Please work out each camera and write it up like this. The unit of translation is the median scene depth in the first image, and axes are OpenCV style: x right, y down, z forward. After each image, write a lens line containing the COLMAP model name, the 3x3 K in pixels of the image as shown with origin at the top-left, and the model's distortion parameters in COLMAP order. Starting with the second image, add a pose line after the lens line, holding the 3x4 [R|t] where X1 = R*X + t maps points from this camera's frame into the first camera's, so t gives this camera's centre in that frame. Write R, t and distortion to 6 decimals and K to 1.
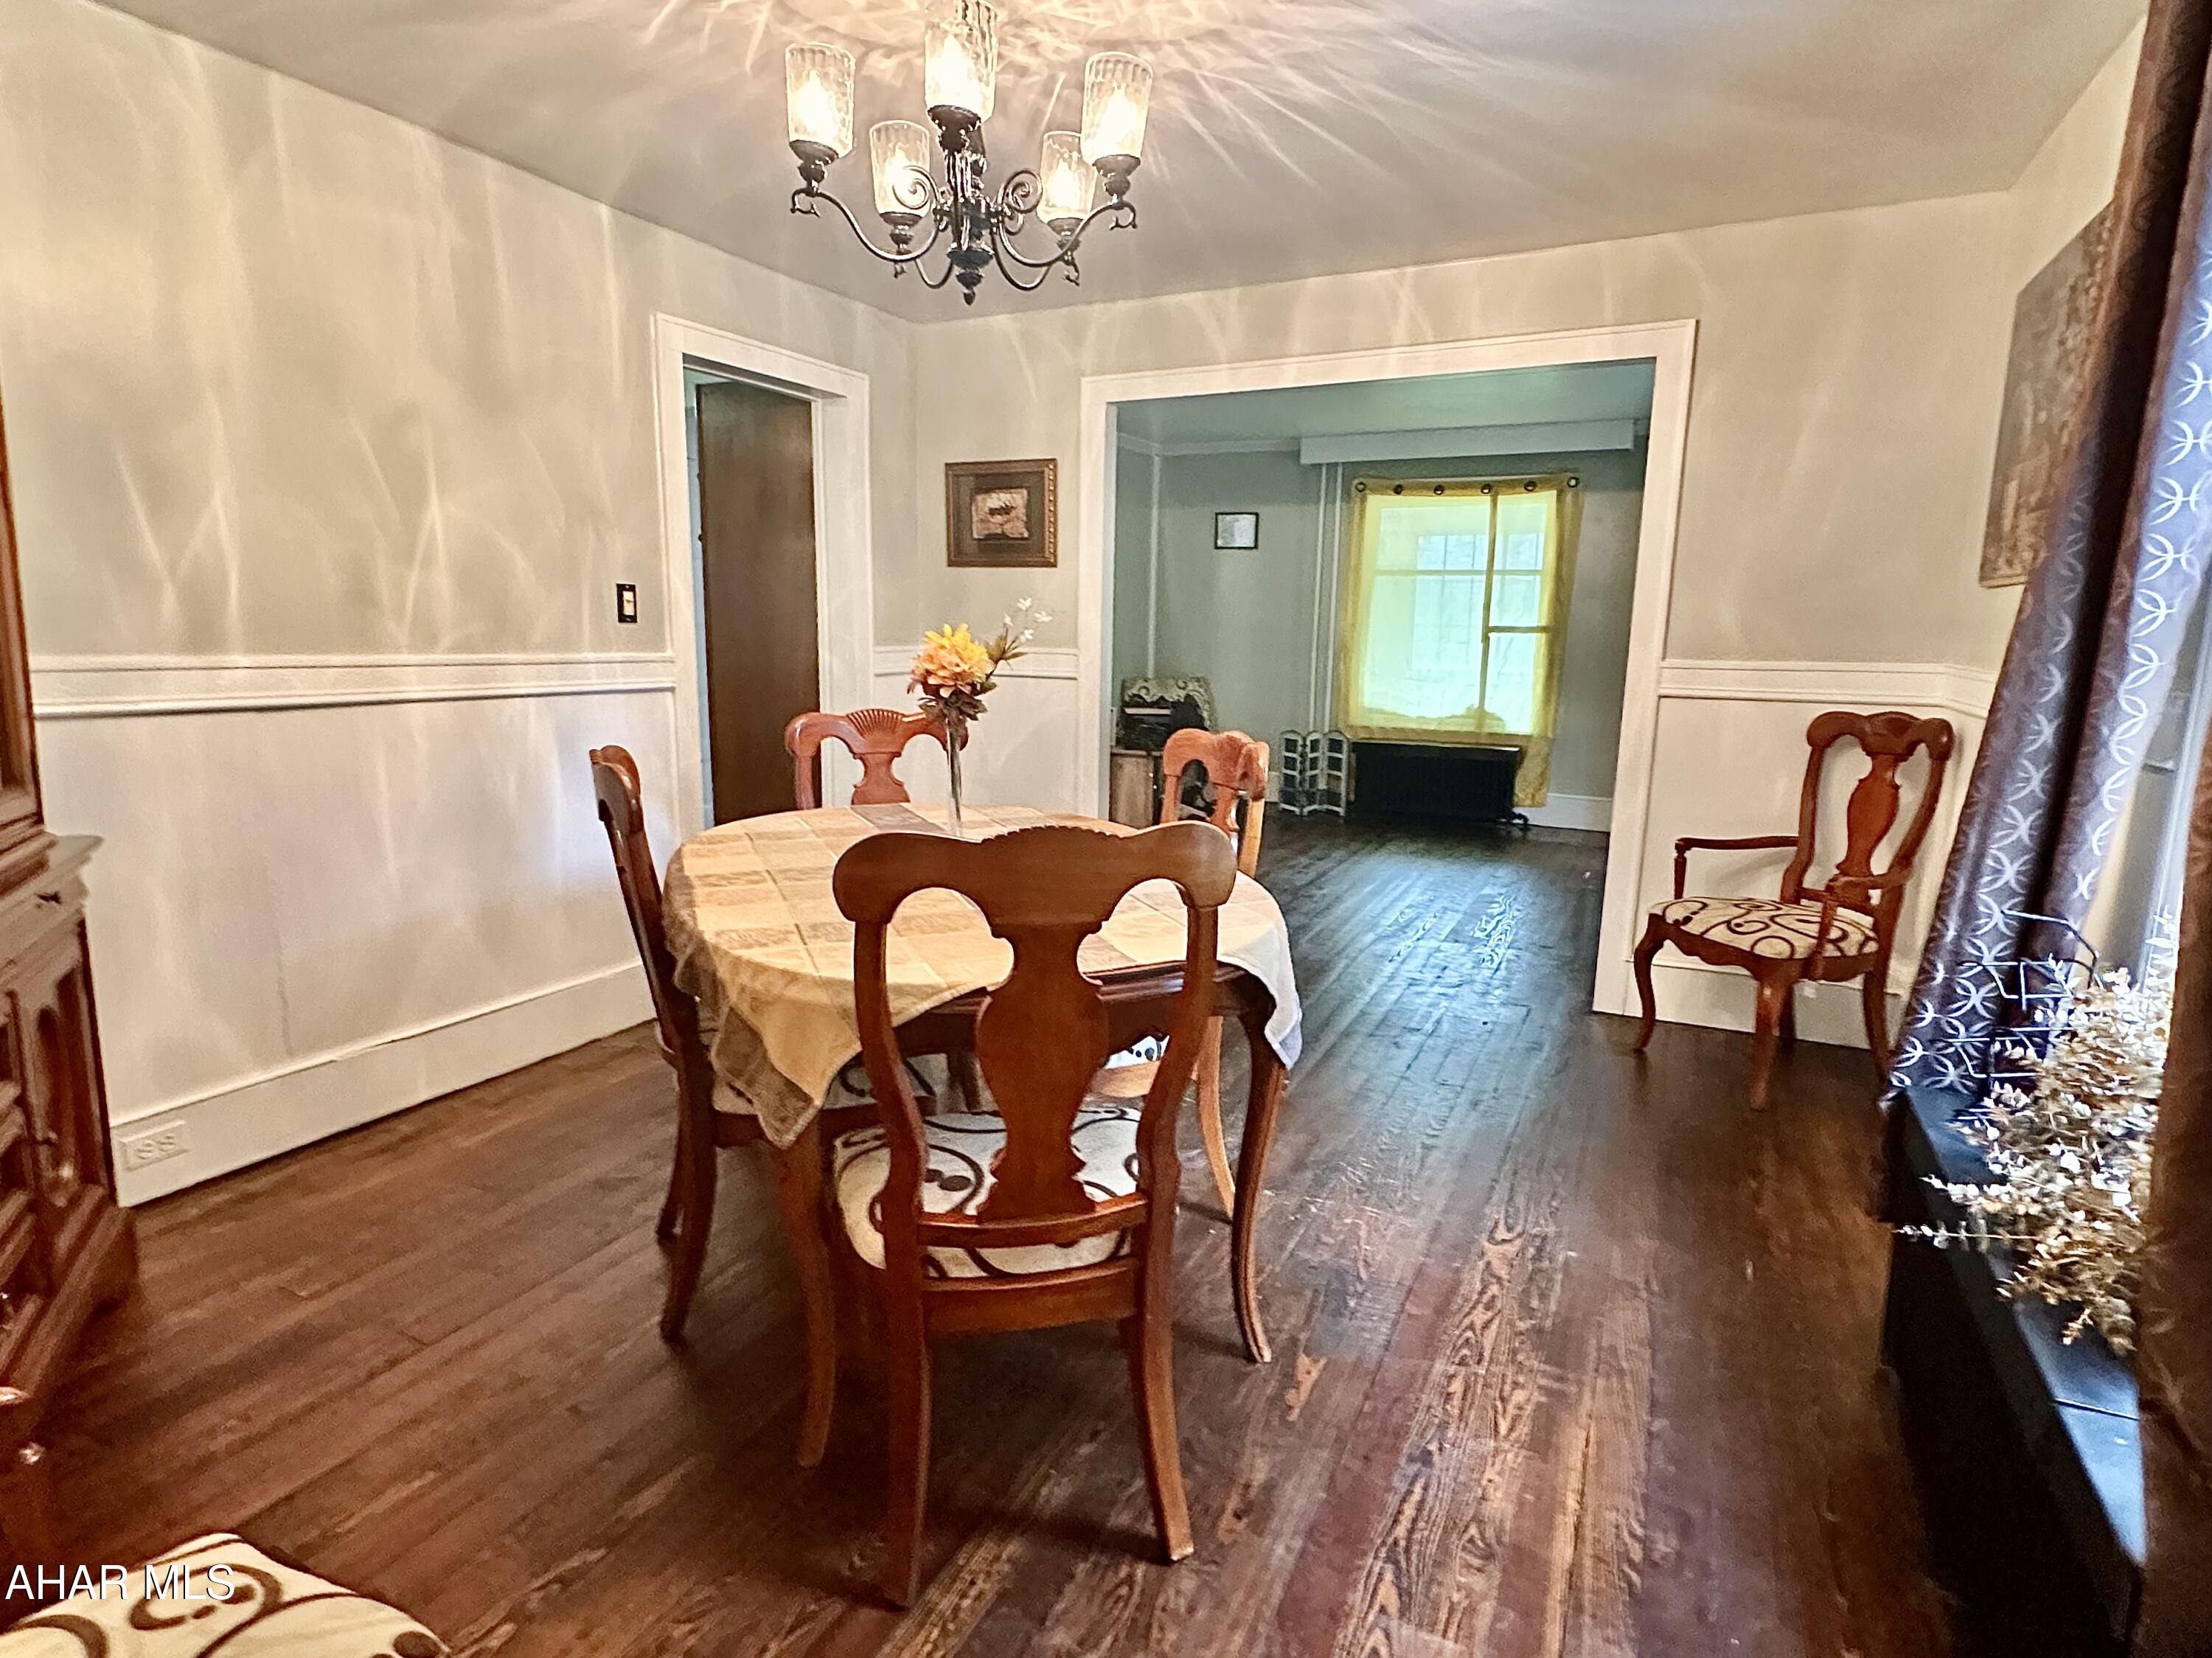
lens RADIAL K [[1107.2, 0, 1104.9], [0, 1107.2, 828.6], [0, 0, 1]] dist [0.000388, 0.000008]
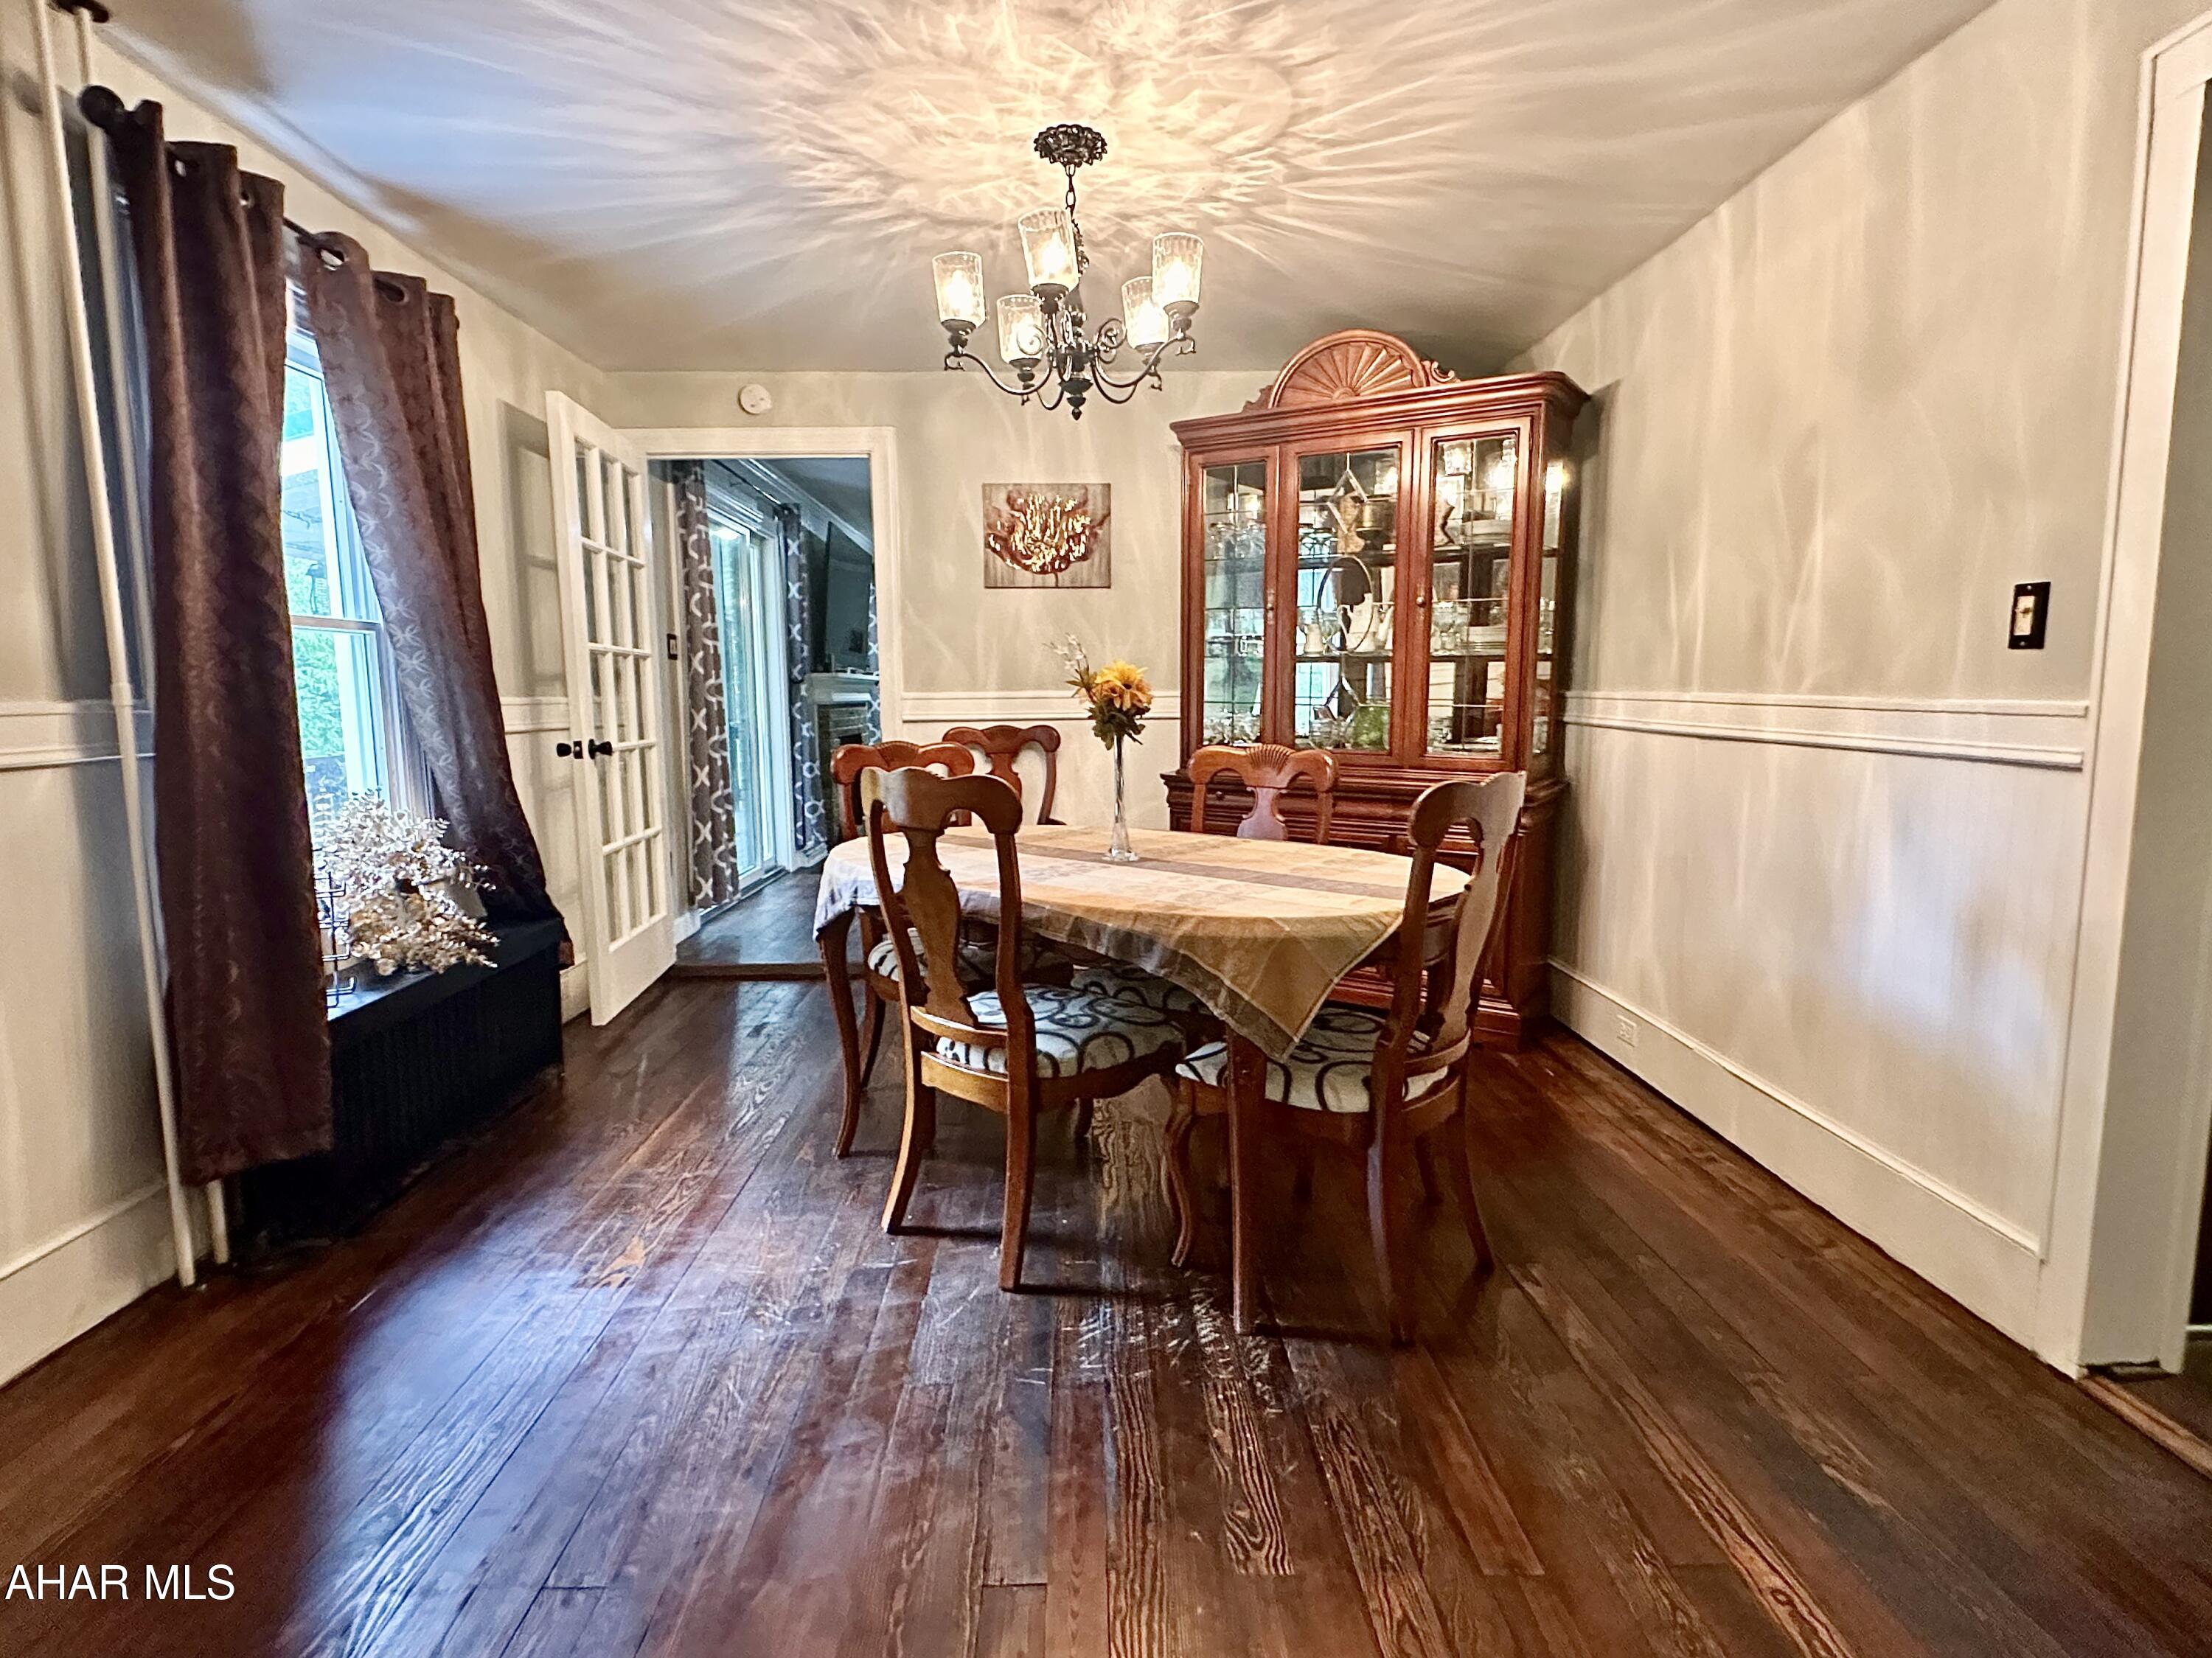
lens RADIAL K [[1107.2, 0, 1102.1], [0, 1107.2, 824.1], [0, 0, 1]] dist [0.000388, 0.000008]
pose [[-0.881434, 0.051594, -0.469480, 0.349283], [-0.088134, 0.958589, 0.270813, -0.260684], [0.464011, 0.280081, -0.840386, 1.585290]]
